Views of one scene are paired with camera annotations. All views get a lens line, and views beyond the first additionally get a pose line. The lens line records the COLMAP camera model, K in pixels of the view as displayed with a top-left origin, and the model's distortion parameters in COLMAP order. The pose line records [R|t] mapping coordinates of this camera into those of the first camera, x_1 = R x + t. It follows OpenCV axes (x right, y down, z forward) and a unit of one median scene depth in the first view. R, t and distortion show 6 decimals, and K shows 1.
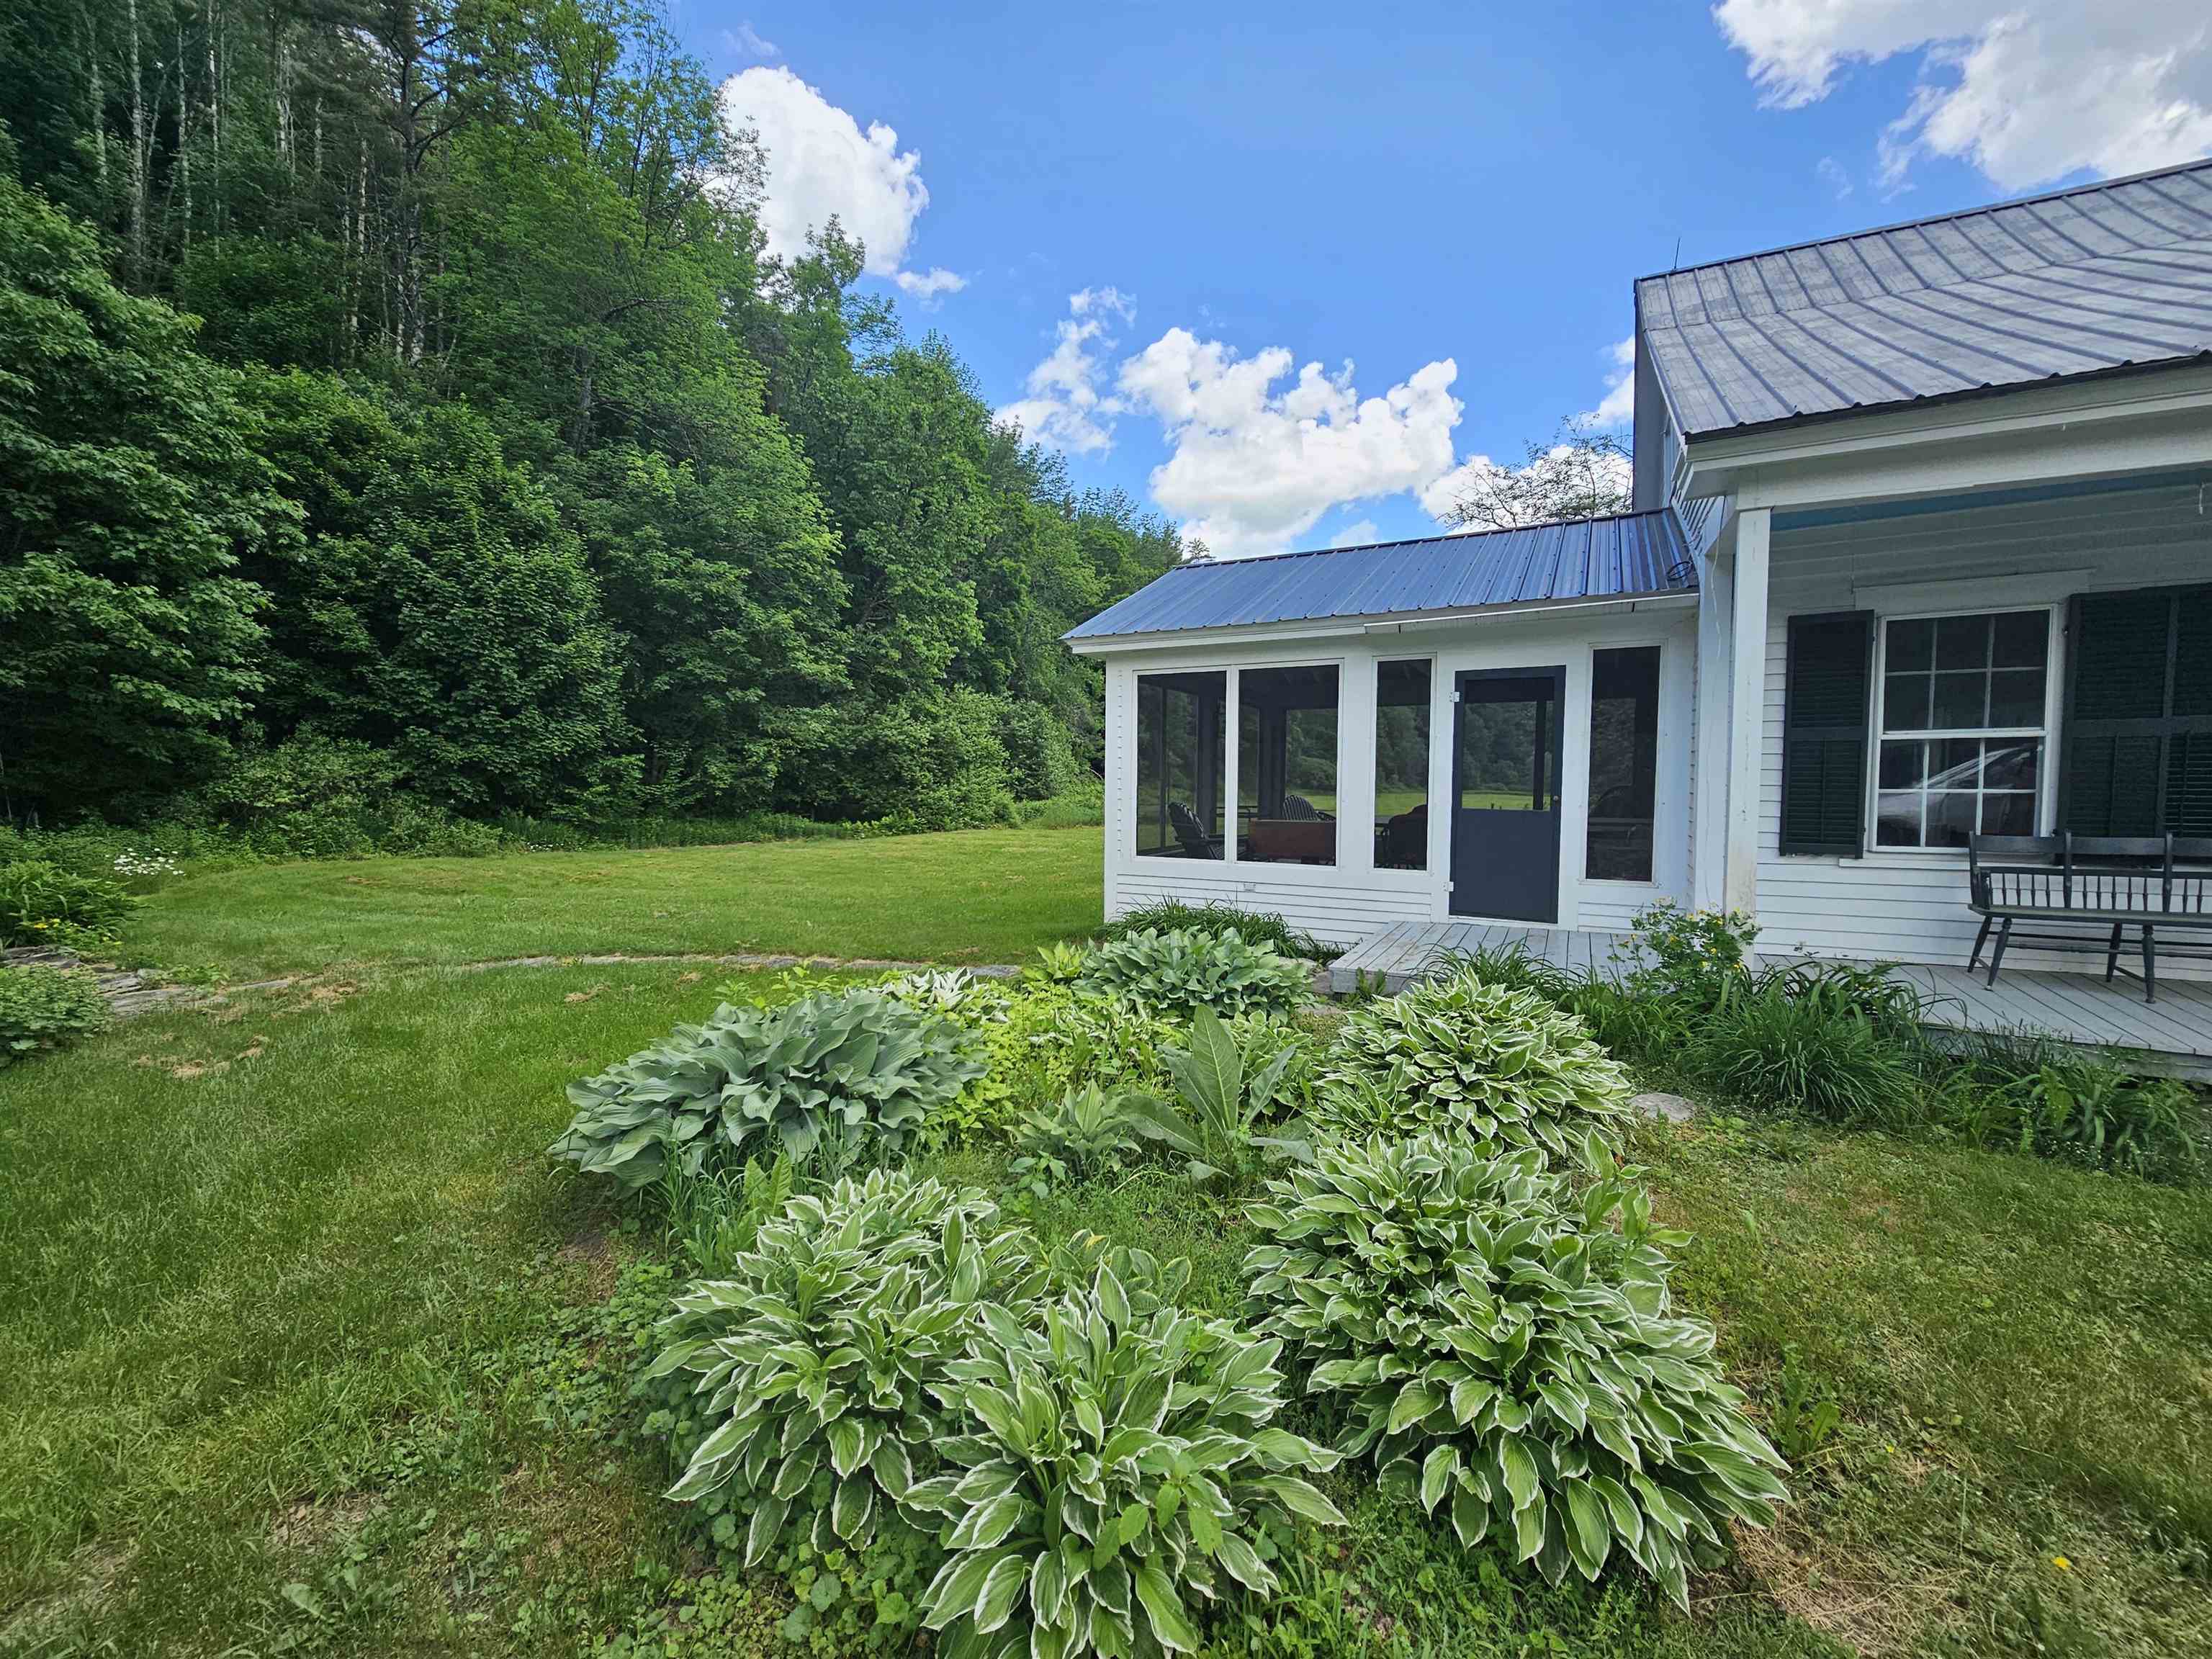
lens RADIAL K [[896.8, 0, 1103.6], [0, 896.8, 819.6], [0, 0, 1]] dist [0.000209, 0.000230]
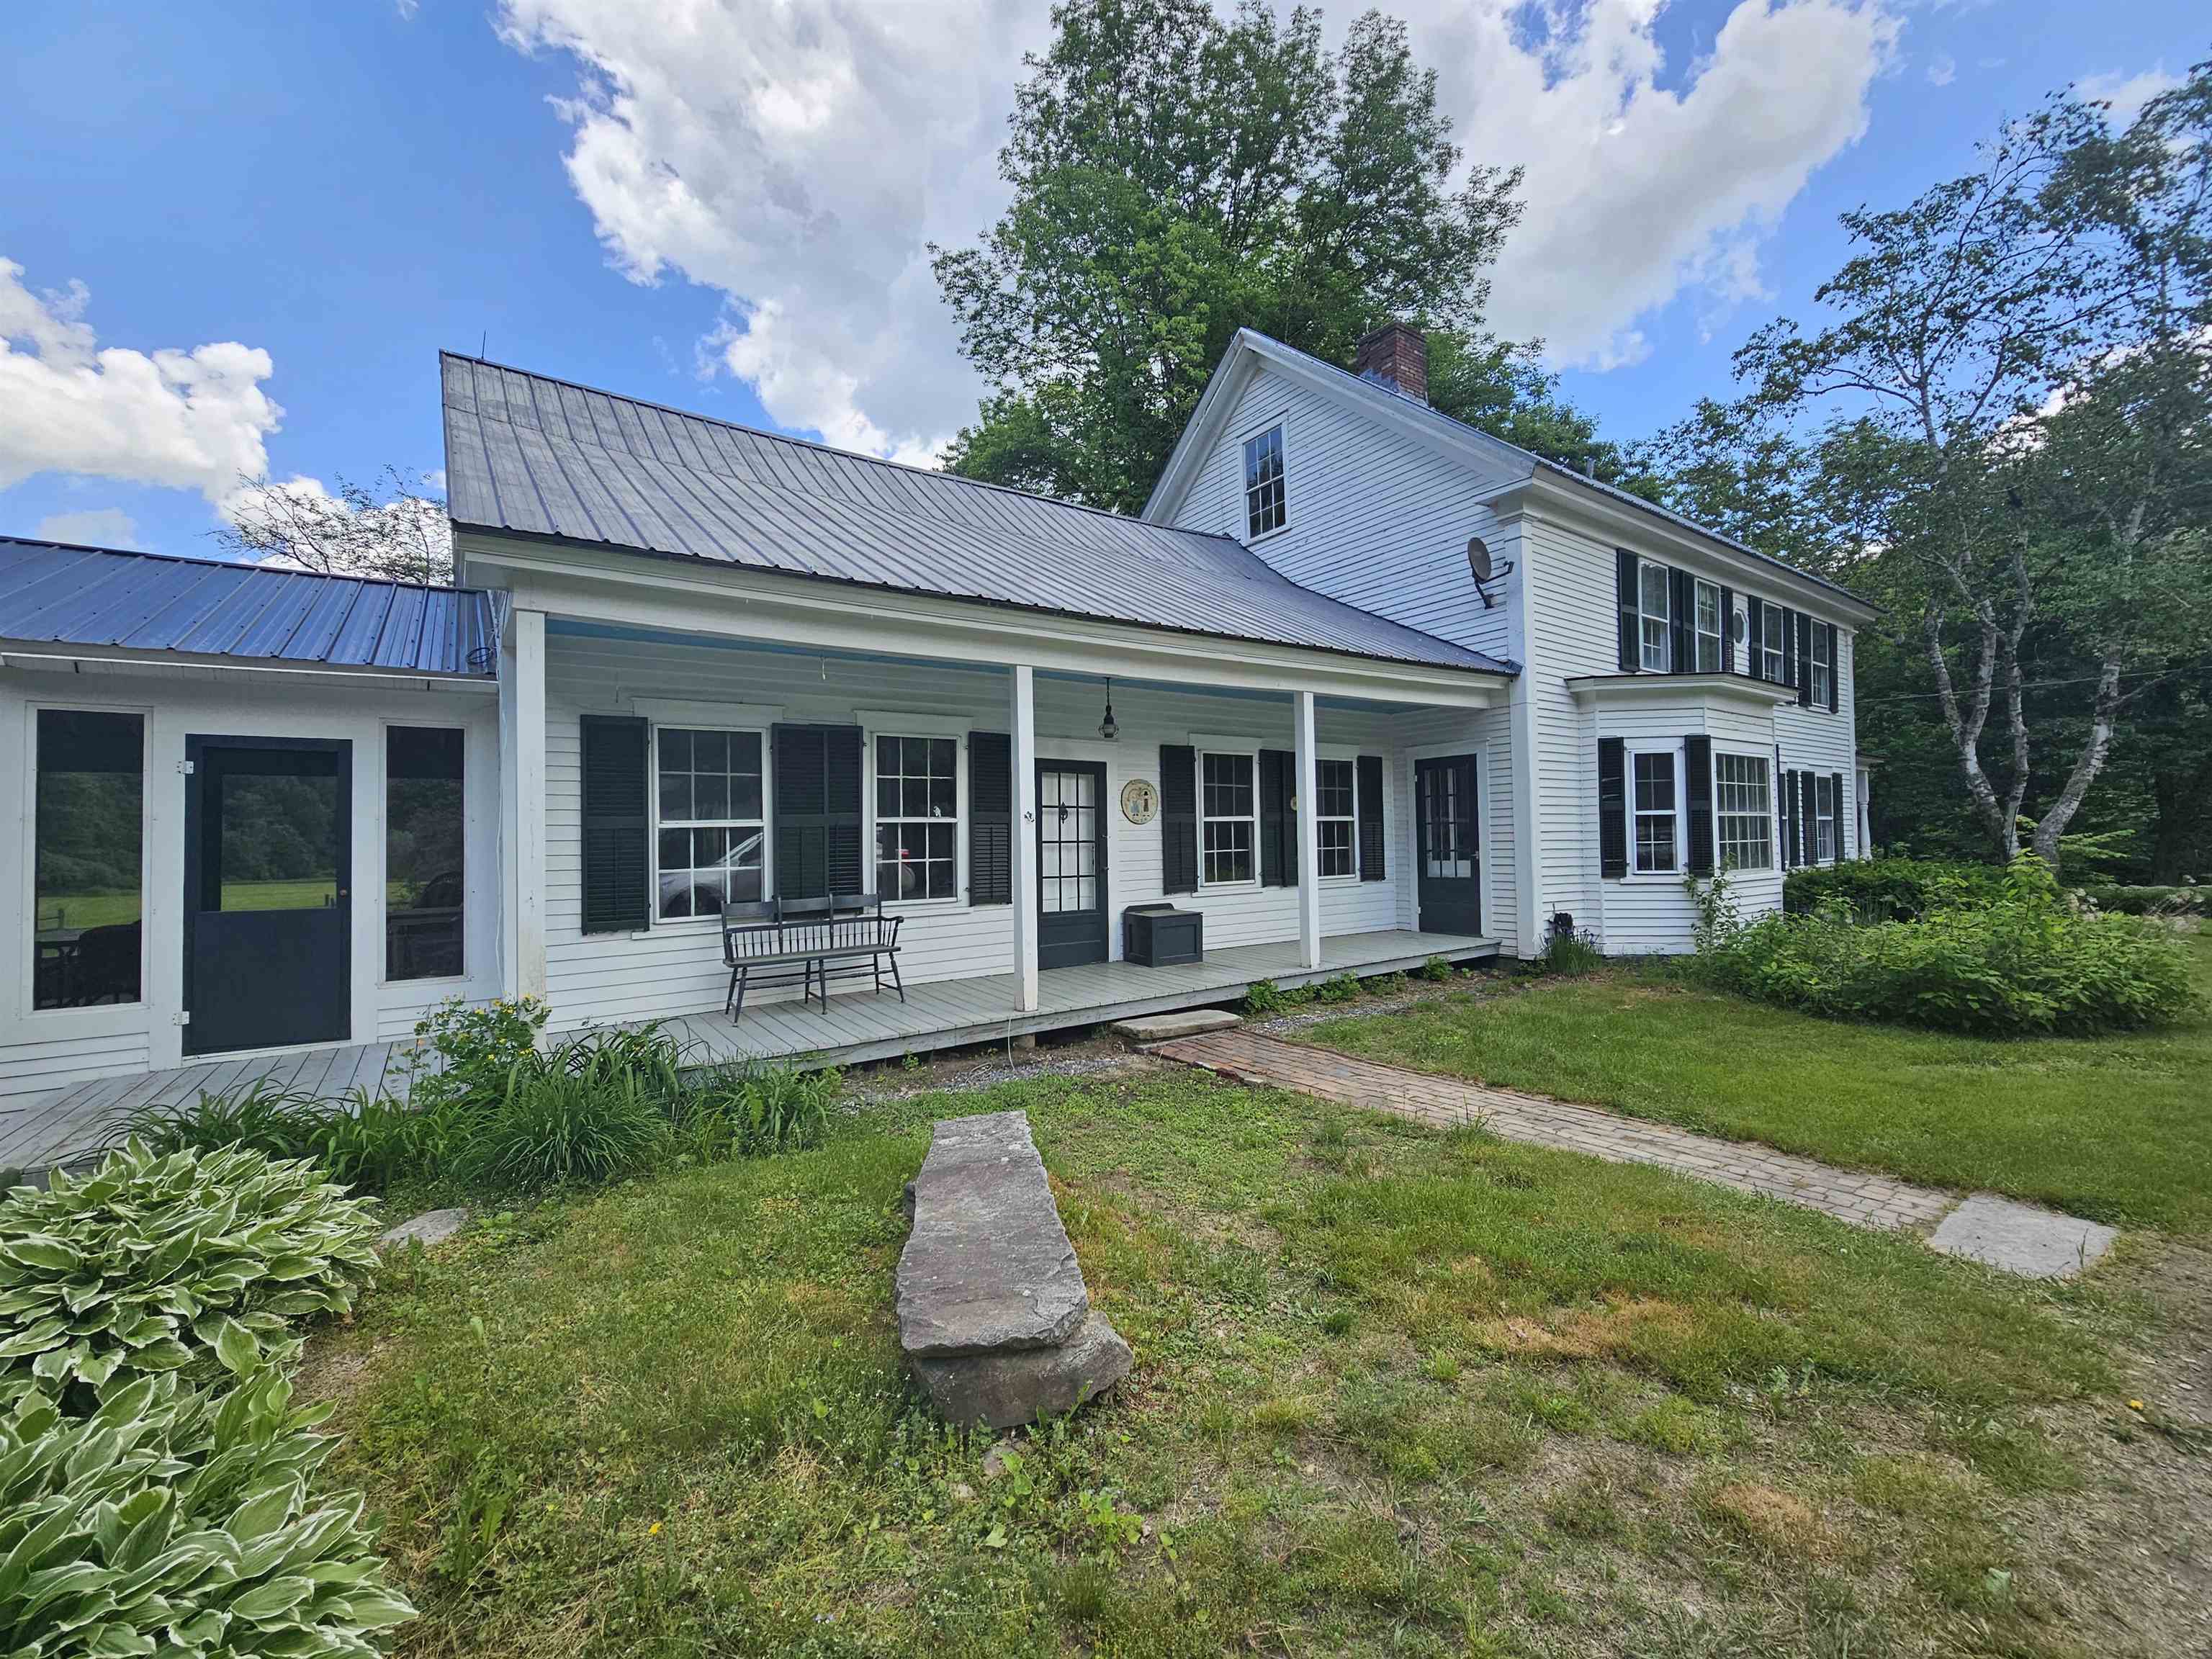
lens RADIAL K [[896.8, 0, 1103.6], [0, 896.8, 819.6], [0, 0, 1]] dist [0.000209, 0.000230]
pose [[0.448566, 0.012333, 0.893664, 0.126328], [0.066120, 0.996707, -0.046943, -0.009955], [-0.891300, 0.080146, 0.446274, -0.071248]]
